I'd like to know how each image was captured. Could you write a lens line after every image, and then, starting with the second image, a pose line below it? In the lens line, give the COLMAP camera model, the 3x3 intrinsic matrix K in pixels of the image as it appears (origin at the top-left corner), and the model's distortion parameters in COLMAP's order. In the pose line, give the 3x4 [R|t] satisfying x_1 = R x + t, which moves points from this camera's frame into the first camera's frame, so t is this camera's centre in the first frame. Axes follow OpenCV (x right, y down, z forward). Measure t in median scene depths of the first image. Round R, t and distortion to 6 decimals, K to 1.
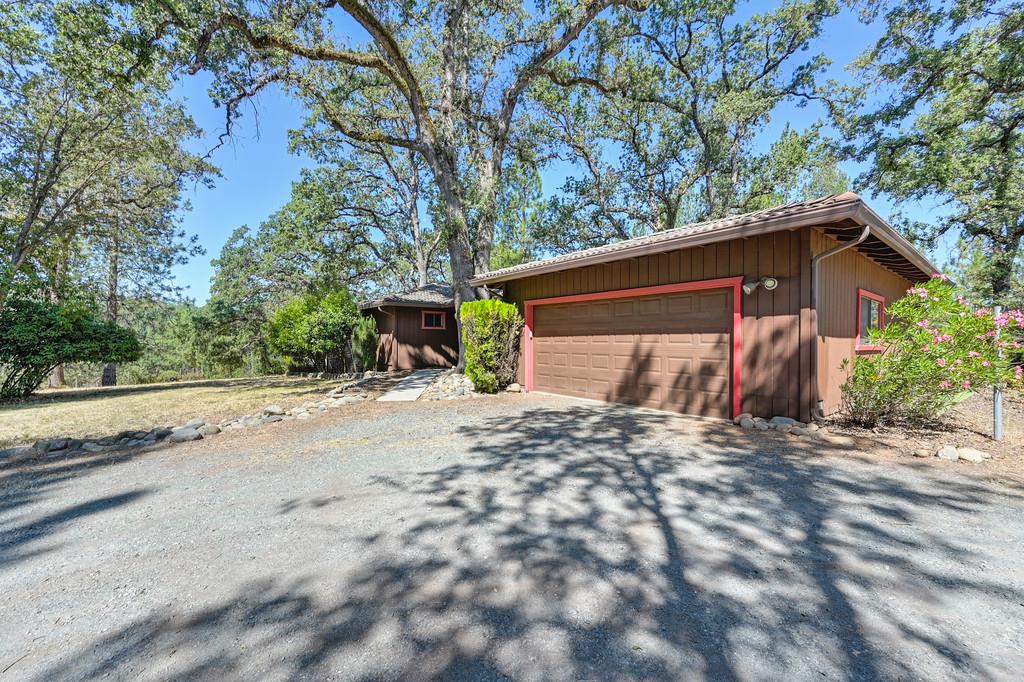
lens RADIAL K [[405.6, 0, 512.1], [0, 405.6, 343.0], [0, 0, 1]] dist [-0.001334, -0.000247]
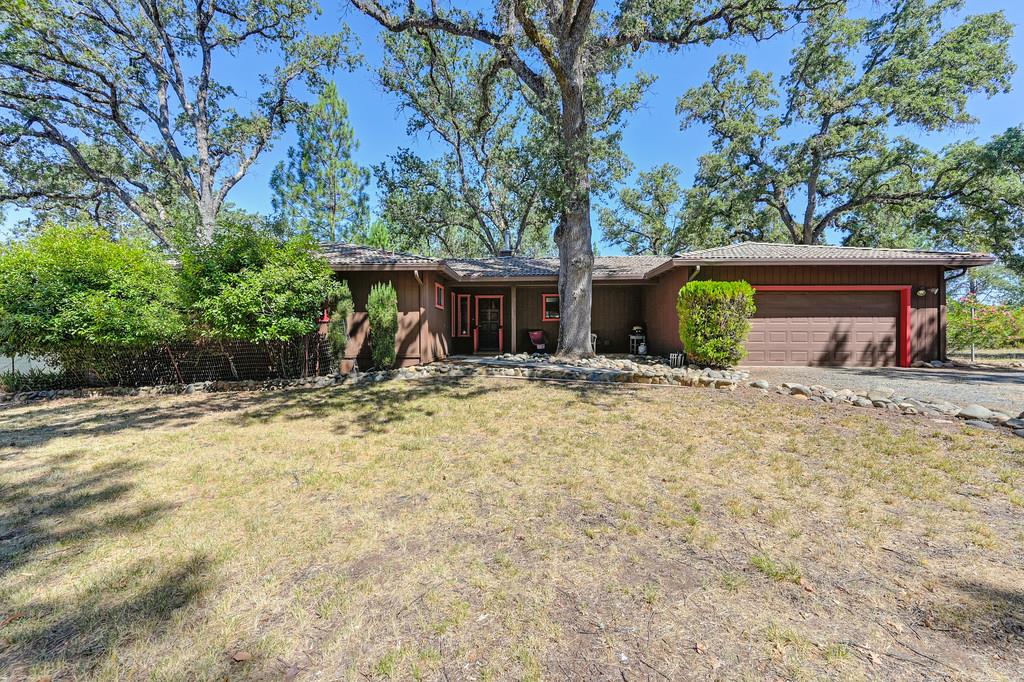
lens RADIAL K [[405.6, 0, 506.2], [0, 405.6, 336.6], [0, 0, 1]] dist [-0.001334, -0.000247]
pose [[0.653809, -0.001797, 0.756658, -1.585315], [0.004897, 0.999986, -0.001856, 0.044862], [-0.756644, 0.004919, 0.653809, 0.969971]]
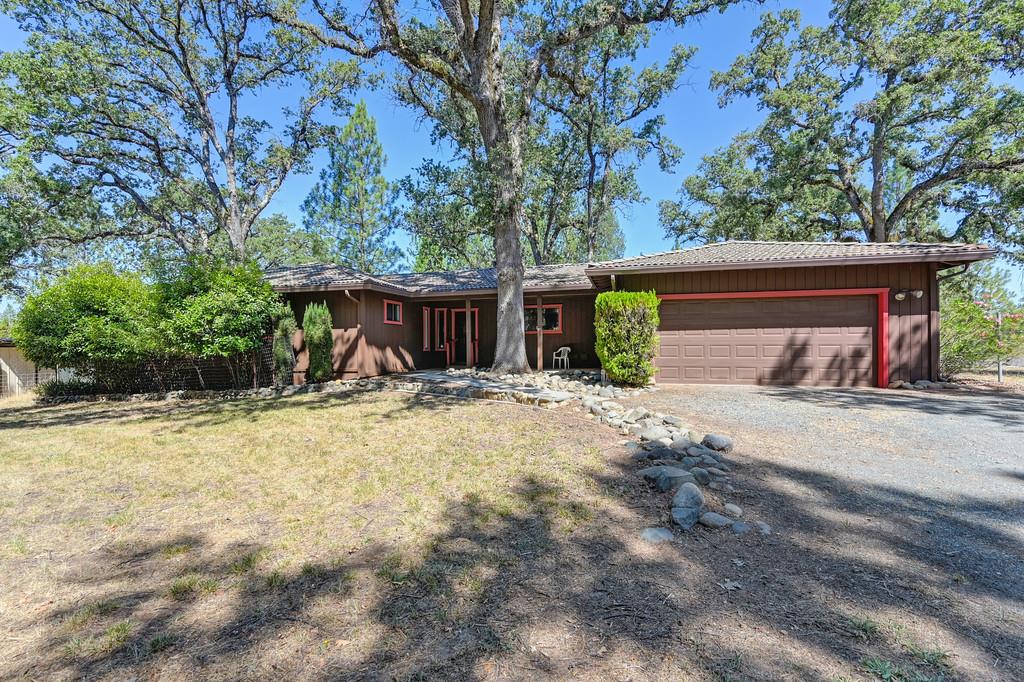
lens RADIAL K [[446.6, 0, 508.2], [0, 446.6, 348.0], [0, 0, 1]] dist [-0.002698, 0.000239]
pose [[0.805969, -0.006788, 0.591919, -1.214625], [0.009318, 0.999956, -0.001220, 0.033976], [-0.591885, 0.006499, 0.805997, 0.427647]]
